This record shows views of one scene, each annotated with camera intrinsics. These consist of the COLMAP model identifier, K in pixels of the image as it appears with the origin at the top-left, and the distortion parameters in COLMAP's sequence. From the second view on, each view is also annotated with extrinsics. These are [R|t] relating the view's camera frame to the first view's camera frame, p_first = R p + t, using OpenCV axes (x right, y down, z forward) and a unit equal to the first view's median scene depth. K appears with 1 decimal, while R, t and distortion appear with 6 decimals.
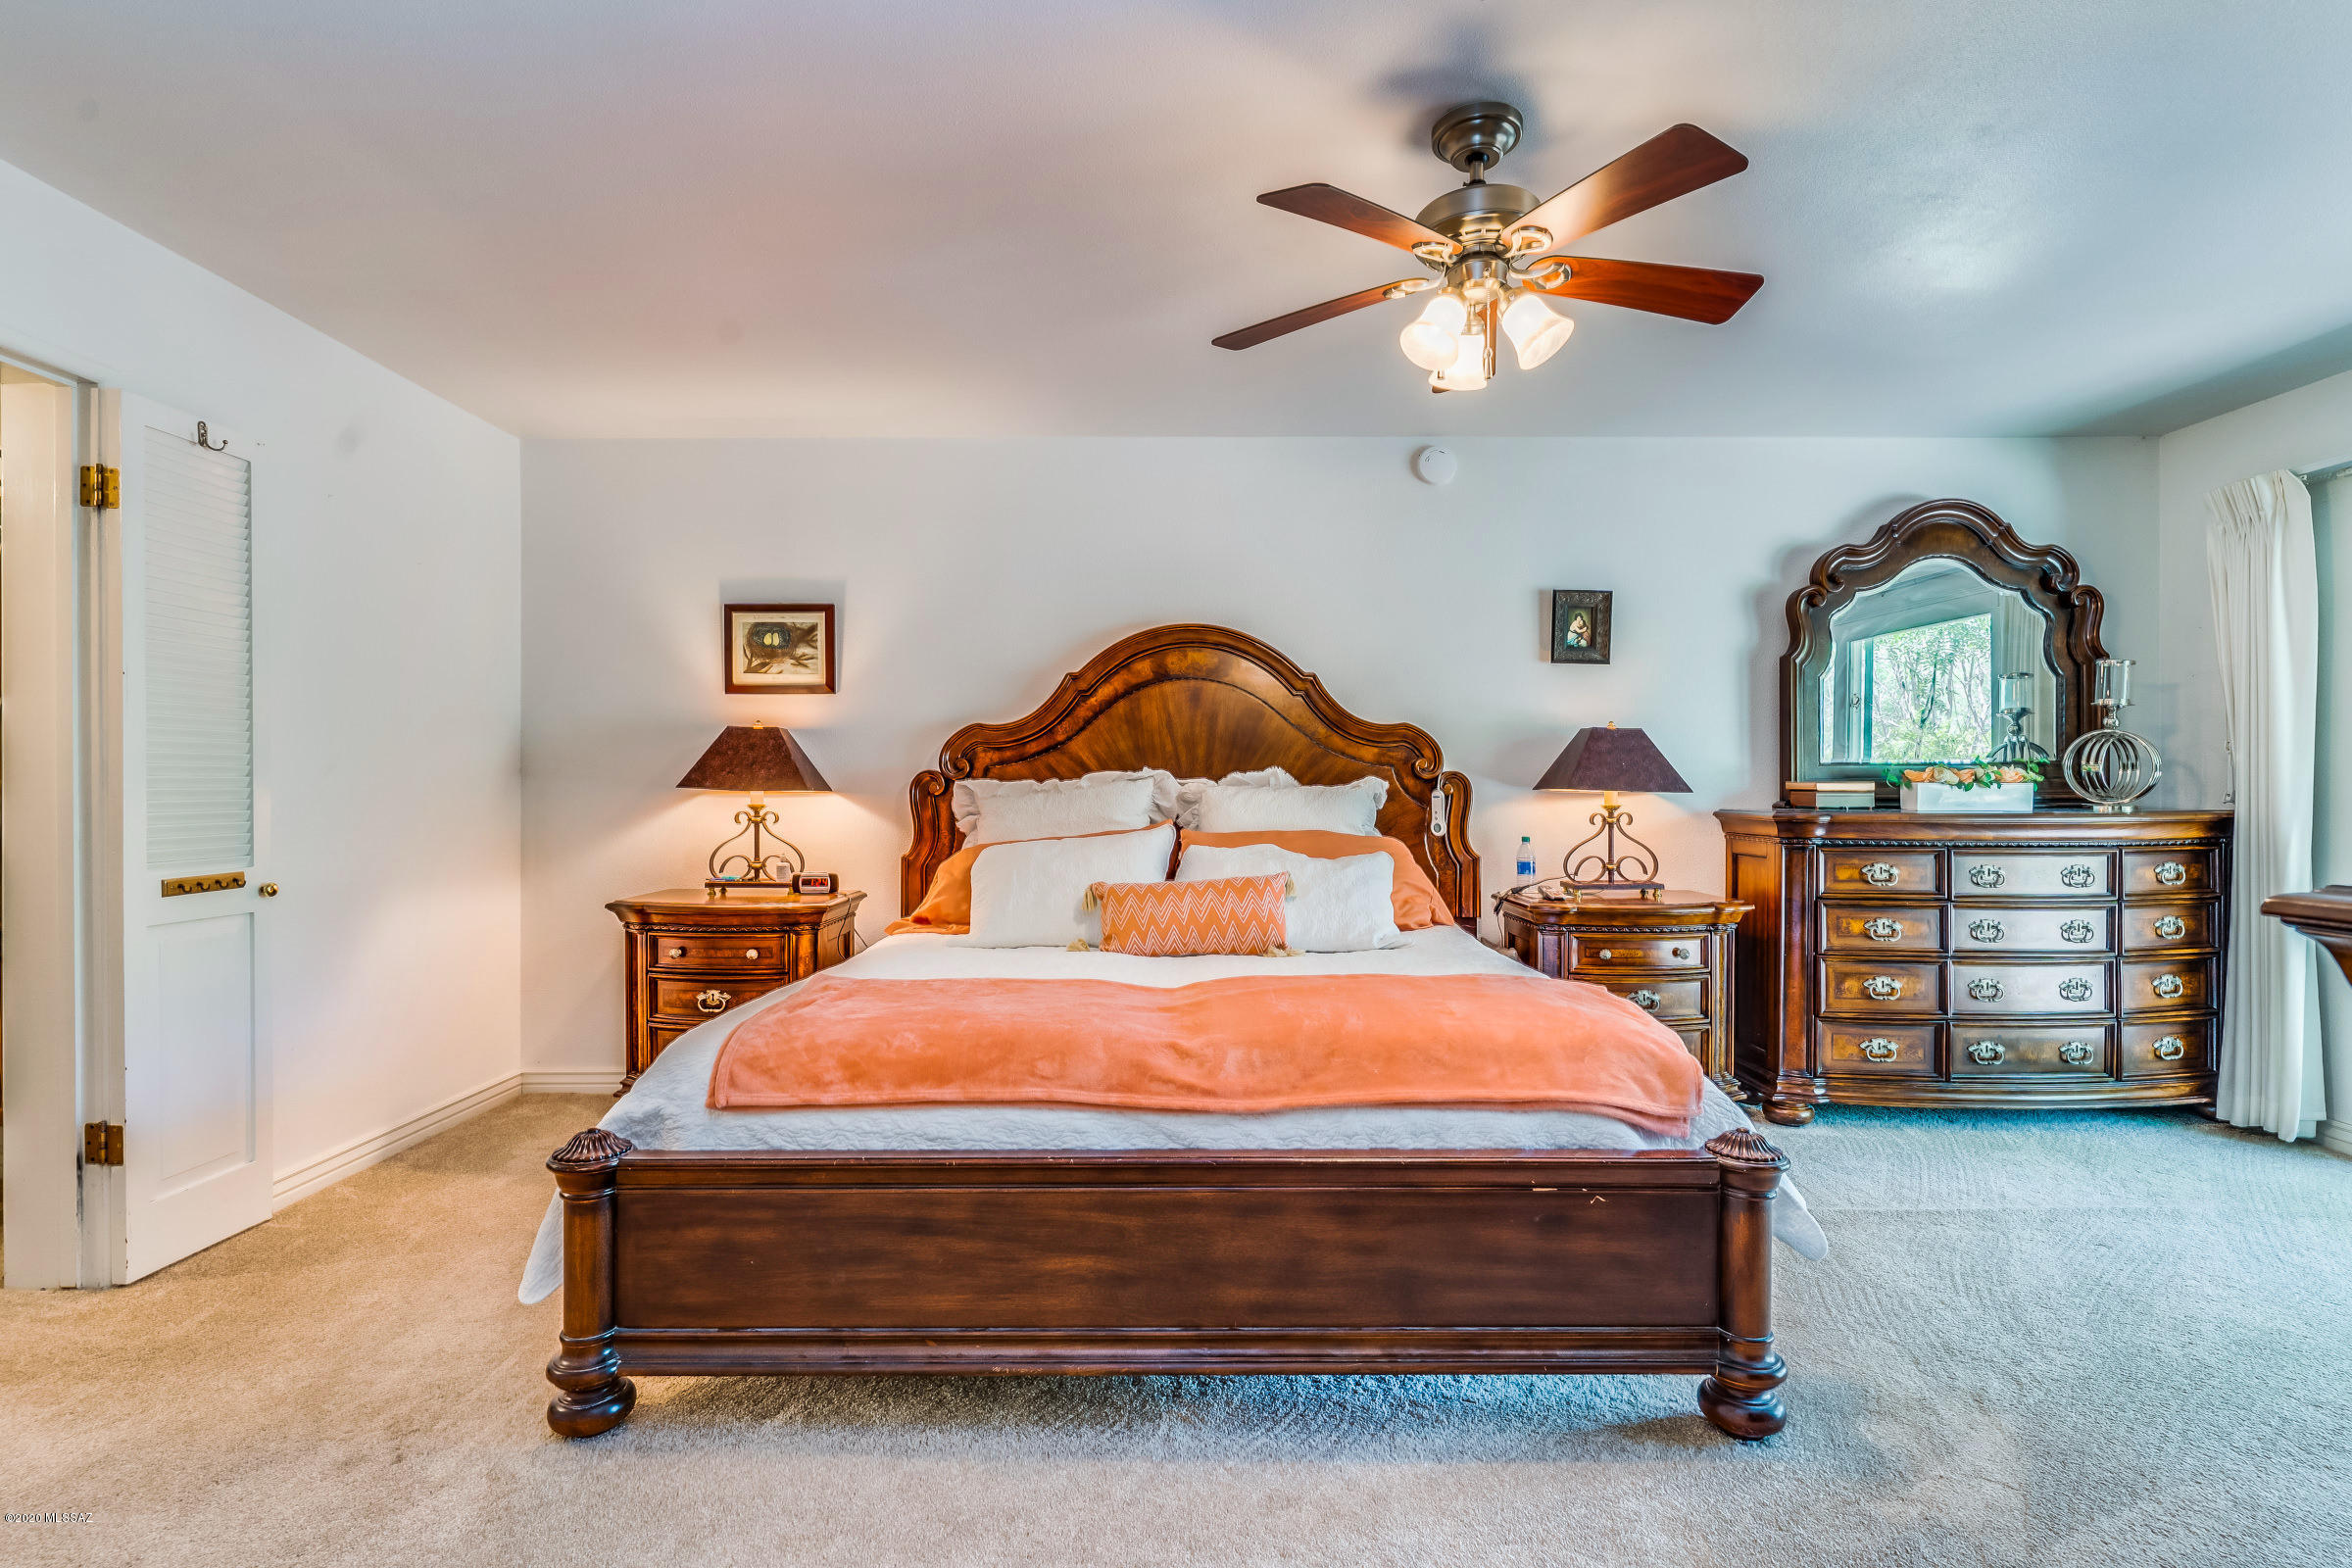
lens RADIAL K [[1123.6, 0, 1170.2], [0, 1123.6, 786.8], [0, 0, 1]] dist [0.003869, 0.000514]
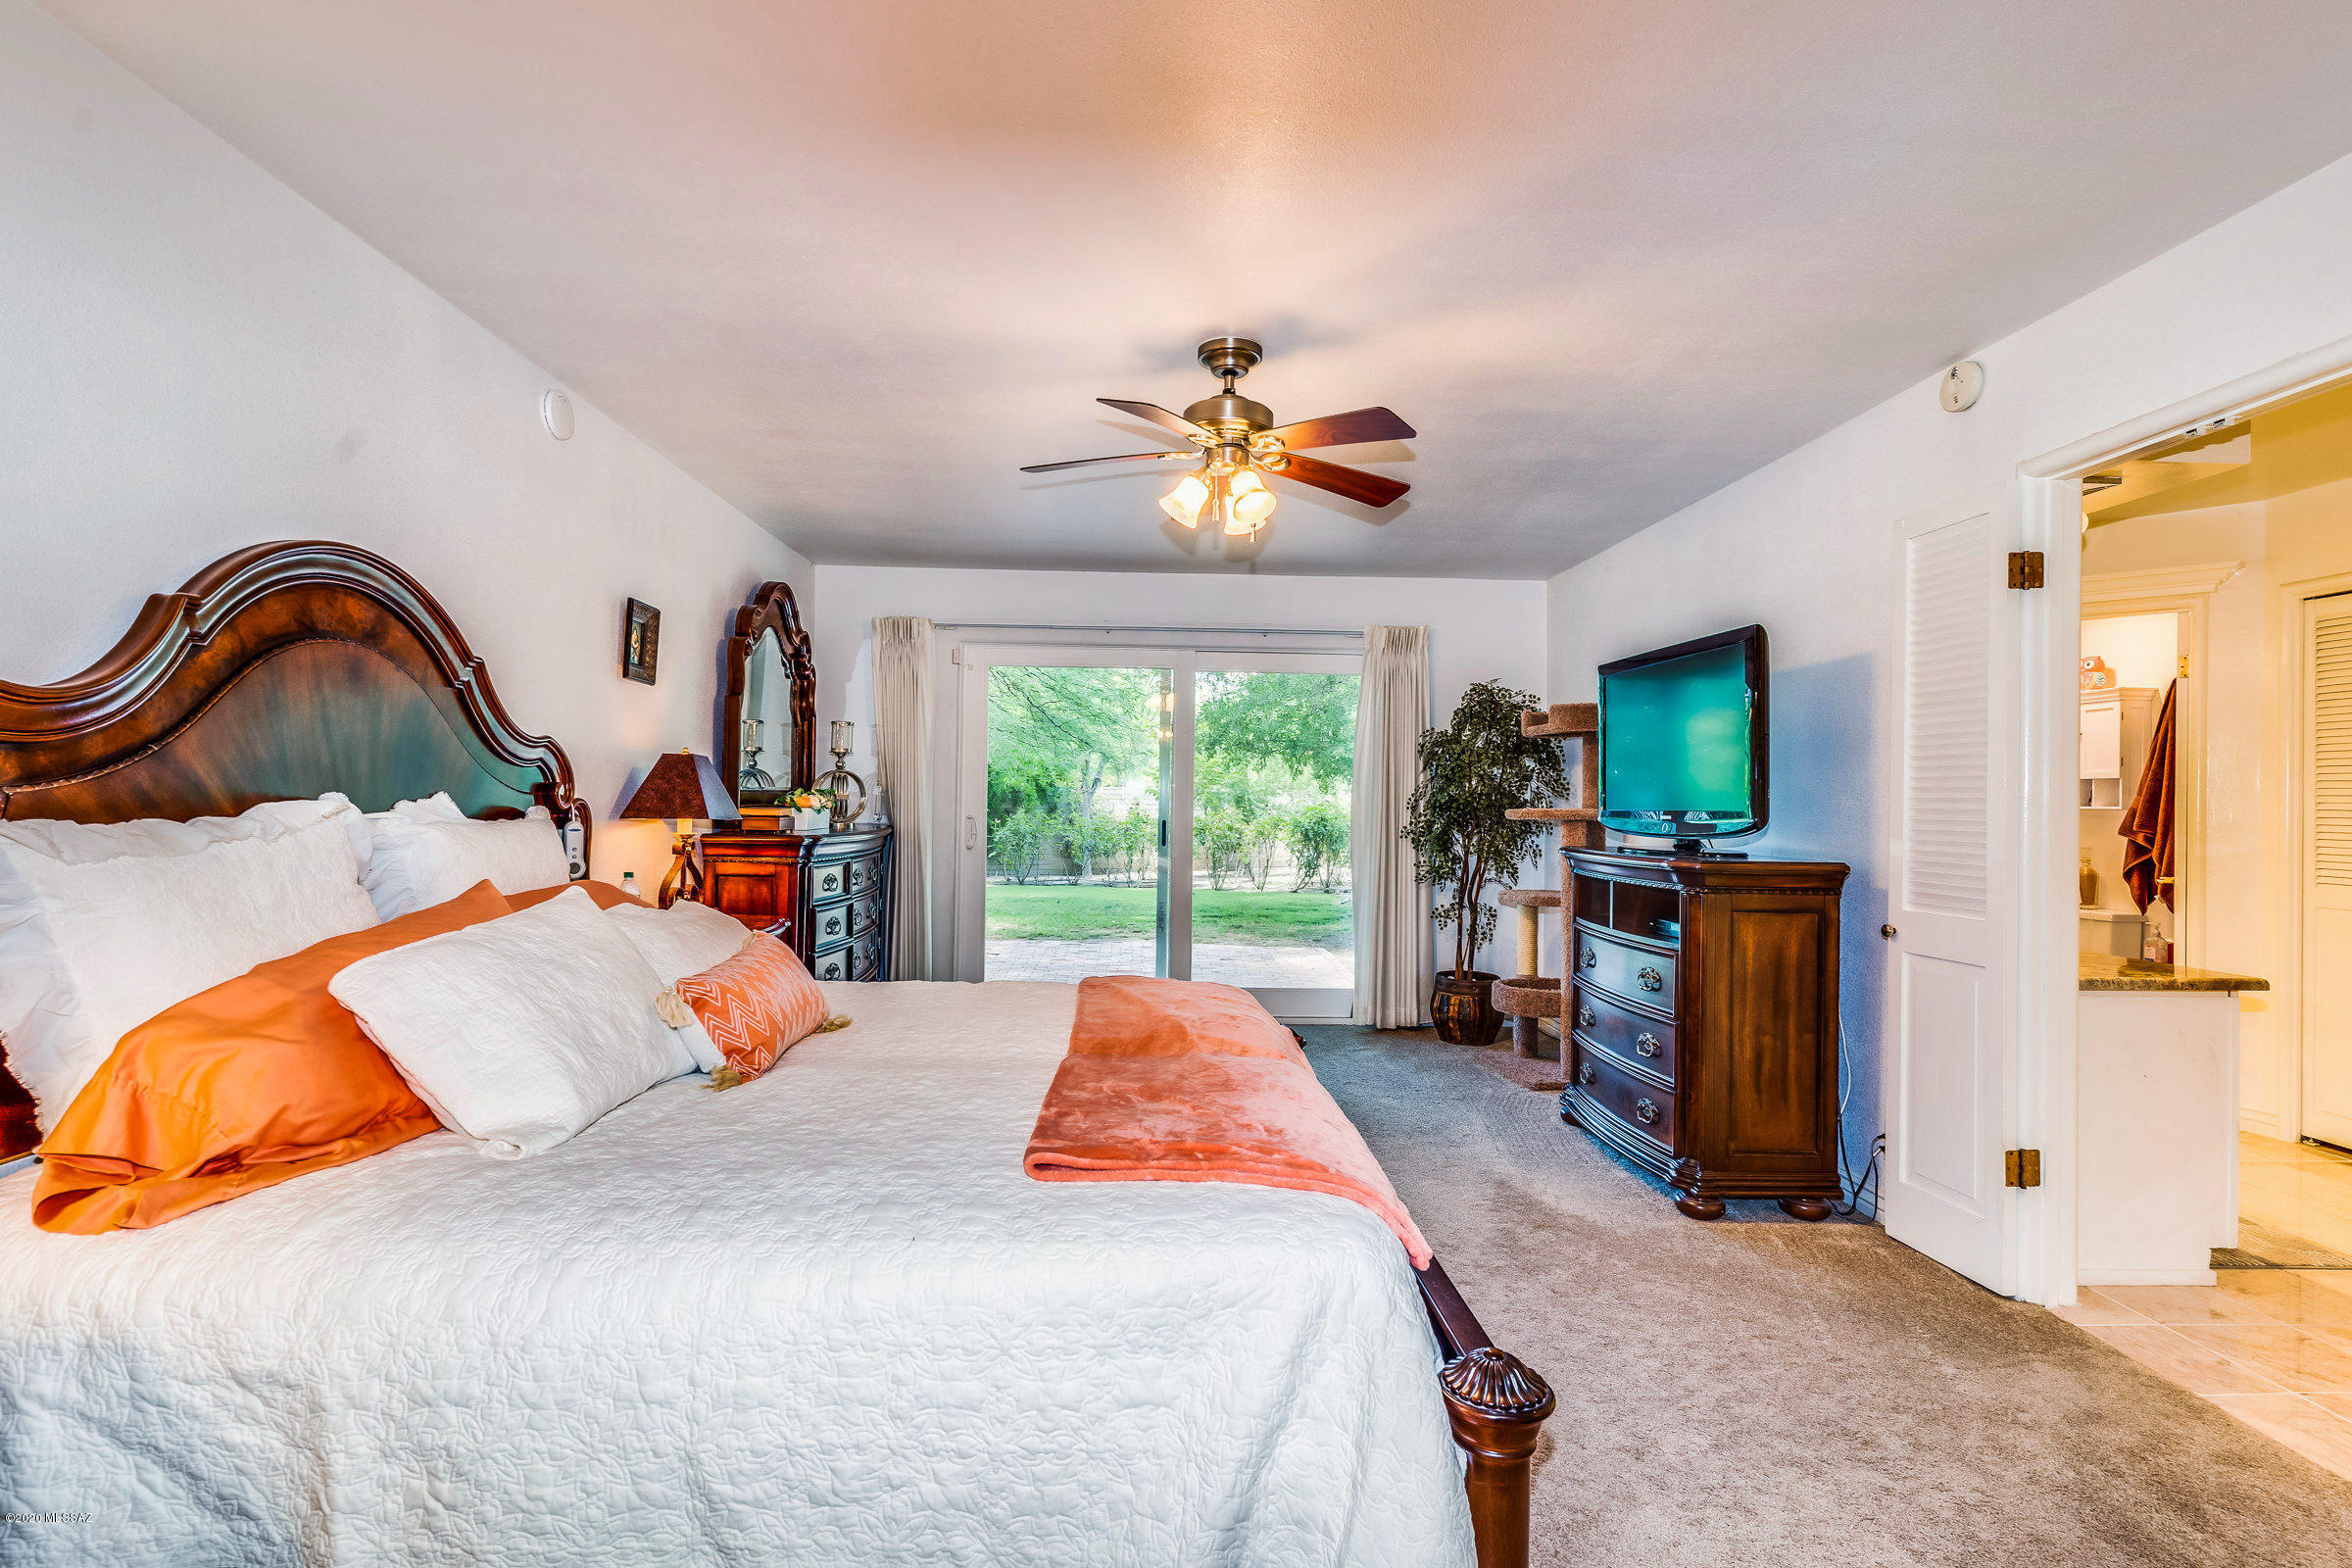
lens RADIAL K [[1136.5, 0, 1183.5], [0, 1136.5, 787.8], [0, 0, 1]] dist [-0.000755, -0.001460]
pose [[-0.031516, 0.007973, 0.999471, -0.594630], [-0.015037, 0.999851, -0.008450, -0.021306], [-0.999390, -0.015295, -0.031391, 0.586523]]
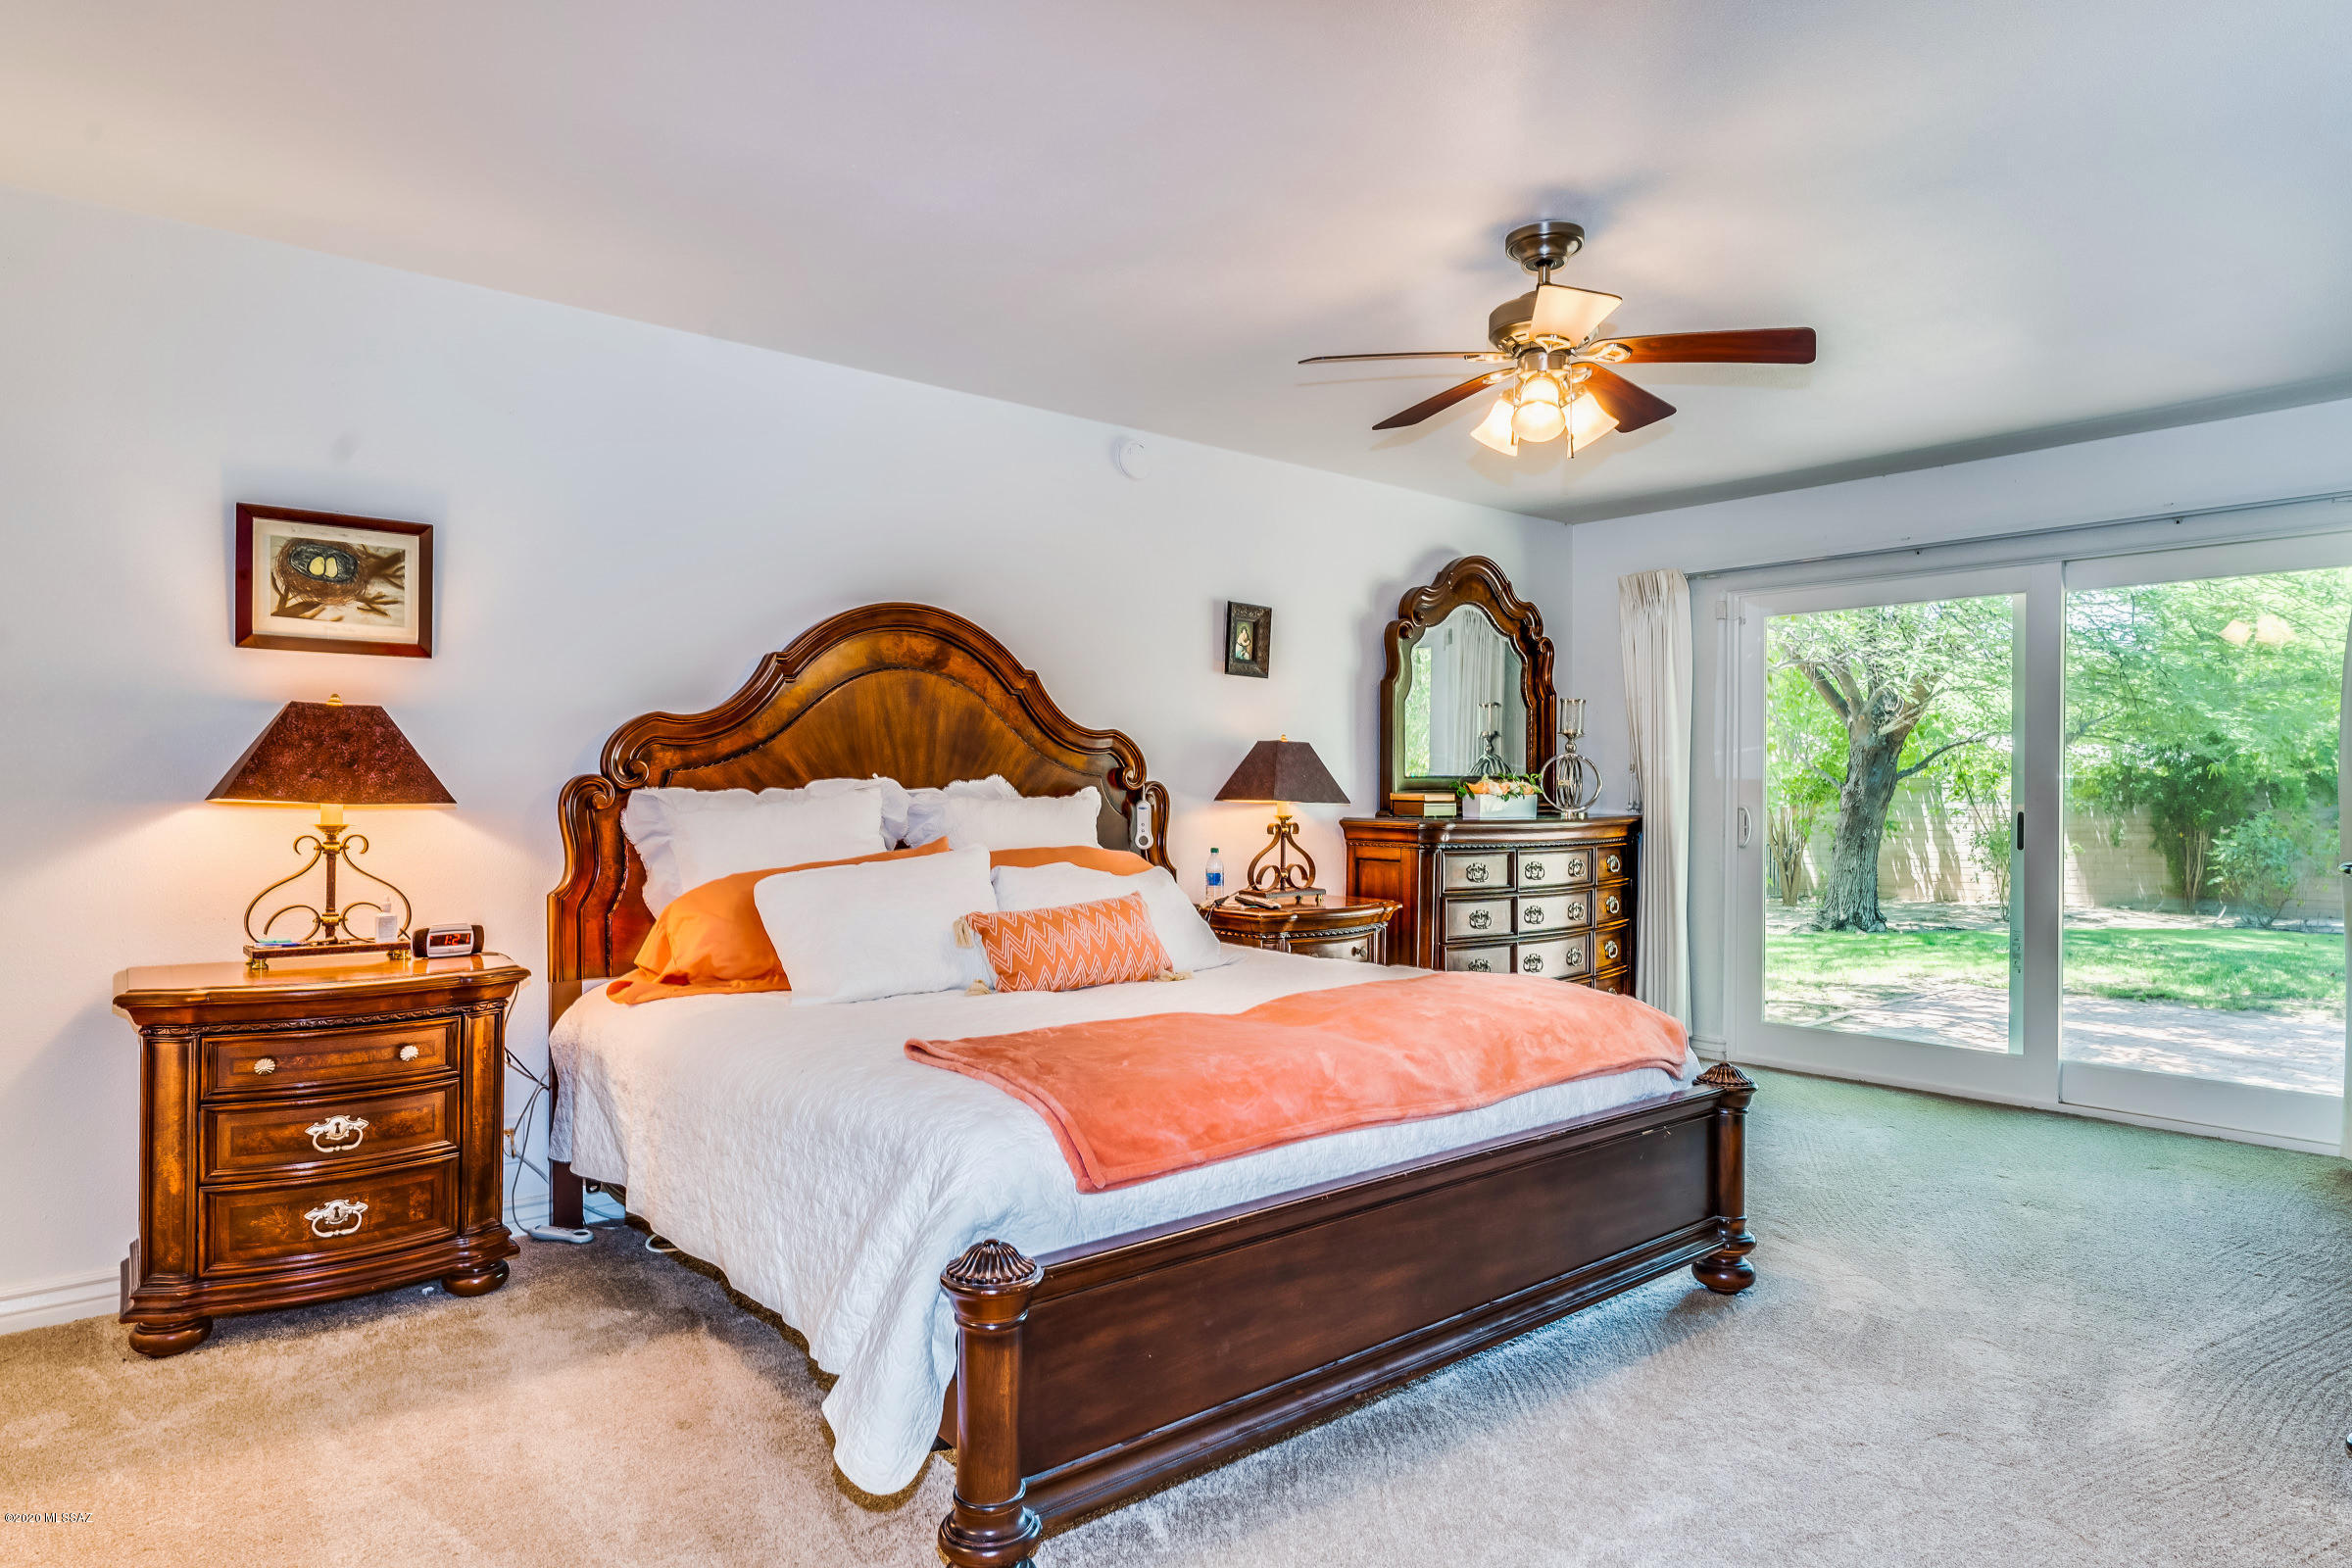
lens RADIAL K [[1397.8, 0, 1172.3], [0, 1397.8, 787.4], [0, 0, 1]] dist [0.001589, 0.000080]
pose [[0.763675, 0.004907, 0.645583, -0.509388], [-0.006449, 0.999979, 0.000028, -0.008864], [-0.645569, -0.004184, 0.763691, 0.078062]]
